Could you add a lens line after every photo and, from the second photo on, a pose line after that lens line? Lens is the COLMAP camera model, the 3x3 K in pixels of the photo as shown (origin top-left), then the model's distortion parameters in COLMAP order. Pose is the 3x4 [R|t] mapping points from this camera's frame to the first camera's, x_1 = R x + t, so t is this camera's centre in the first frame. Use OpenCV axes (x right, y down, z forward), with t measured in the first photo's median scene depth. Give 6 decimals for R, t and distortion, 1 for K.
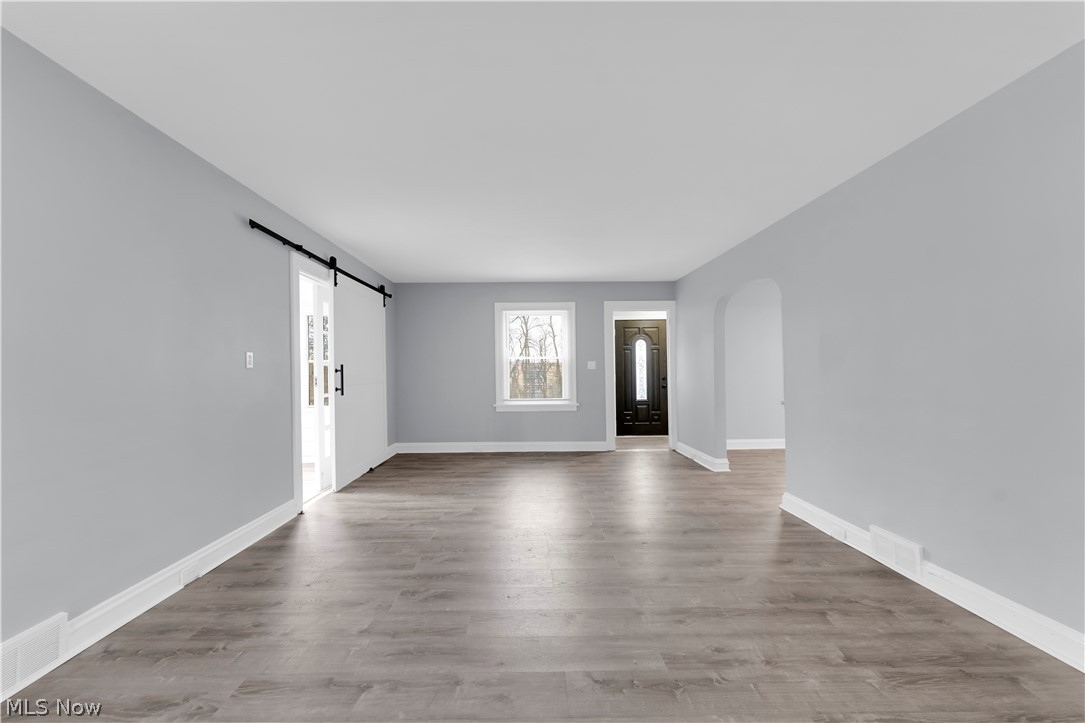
lens RADIAL K [[439.6, 0, 538.0], [0, 439.6, 368.9], [0, 0, 1]] dist [0.002504, -0.000962]
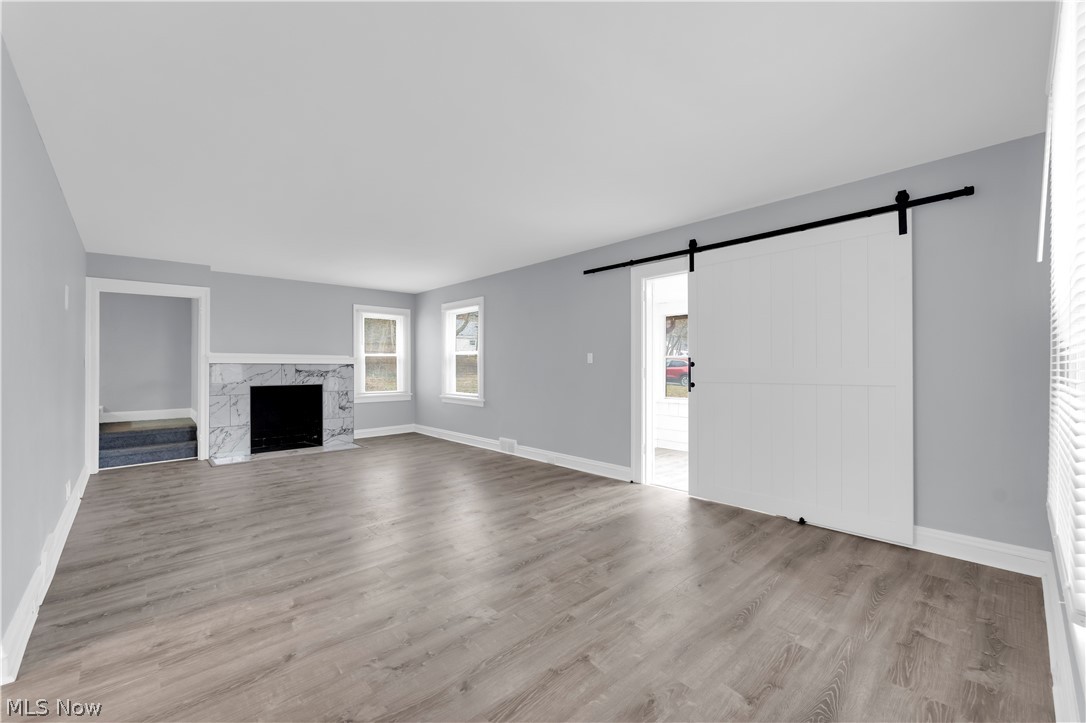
lens RADIAL K [[440.0, 0, 541.8], [0, 440.0, 365.3], [0, 0, 1]] dist [0.002504, -0.000962]
pose [[-0.744321, 0.011049, -0.667731, 0.635472], [0.013450, 0.999908, 0.001553, -0.000242], [0.667687, -0.007825, -0.744401, 2.418461]]
